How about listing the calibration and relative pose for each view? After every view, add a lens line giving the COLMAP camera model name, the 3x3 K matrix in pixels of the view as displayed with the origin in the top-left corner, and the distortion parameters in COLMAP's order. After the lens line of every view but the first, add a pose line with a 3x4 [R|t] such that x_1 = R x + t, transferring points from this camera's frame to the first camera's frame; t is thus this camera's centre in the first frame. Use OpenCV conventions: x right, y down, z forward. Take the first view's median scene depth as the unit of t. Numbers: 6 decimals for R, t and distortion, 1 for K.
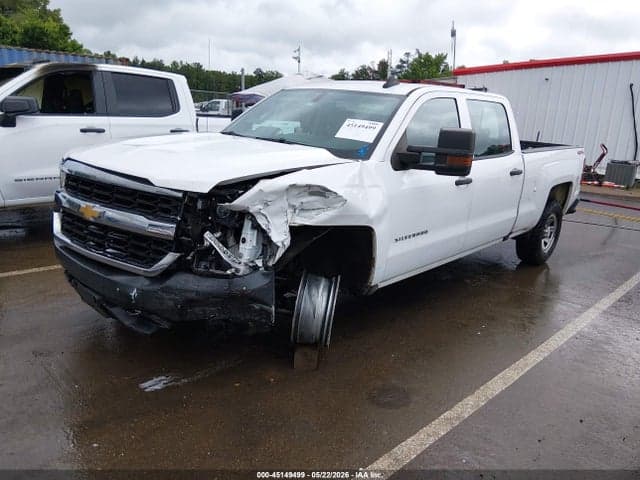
lens RADIAL K [[485.5, 0, 321.2], [0, 485.5, 240.2], [0, 0, 1]] dist [0.063192, -0.100263]
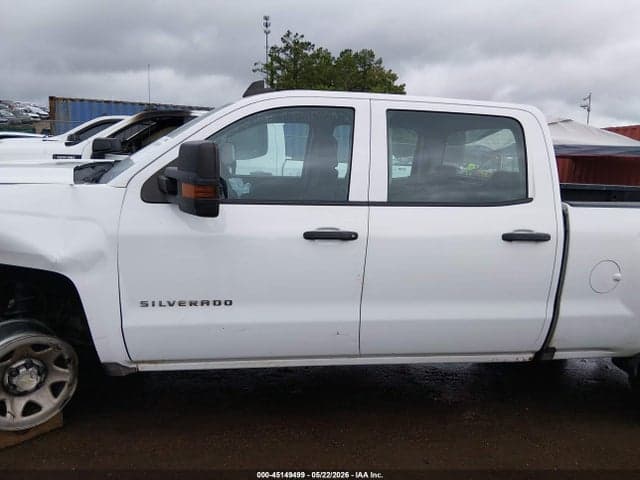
lens RADIAL K [[485.5, 0, 321.2], [0, 485.5, 240.2], [0, 0, 1]] dist [0.063192, -0.100263]
pose [[0.795771, 0.091129, -0.598702, 0.946364], [-0.162886, 0.984390, -0.066666, -0.103373], [0.583281, 0.150571, 0.798193, 0.725466]]
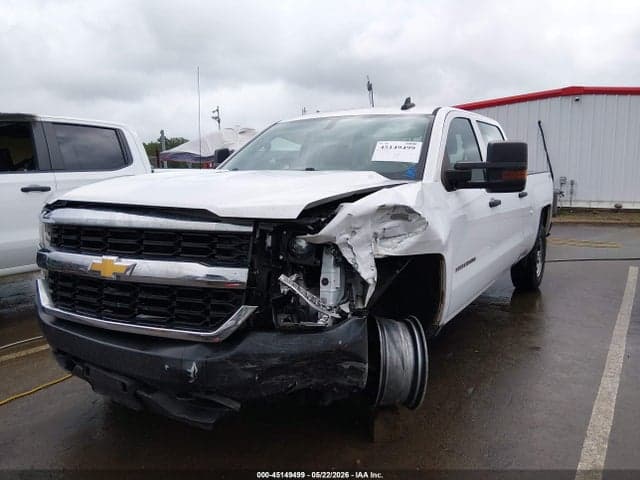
lens RADIAL K [[485.5, 0, 321.2], [0, 485.5, 240.2], [0, 0, 1]] dist [0.063192, -0.100263]
pose [[0.980626, -0.092653, 0.172590, -0.286902], [0.112111, 0.987959, -0.106621, 0.016985], [-0.160633, 0.123905, 0.979206, 0.217142]]
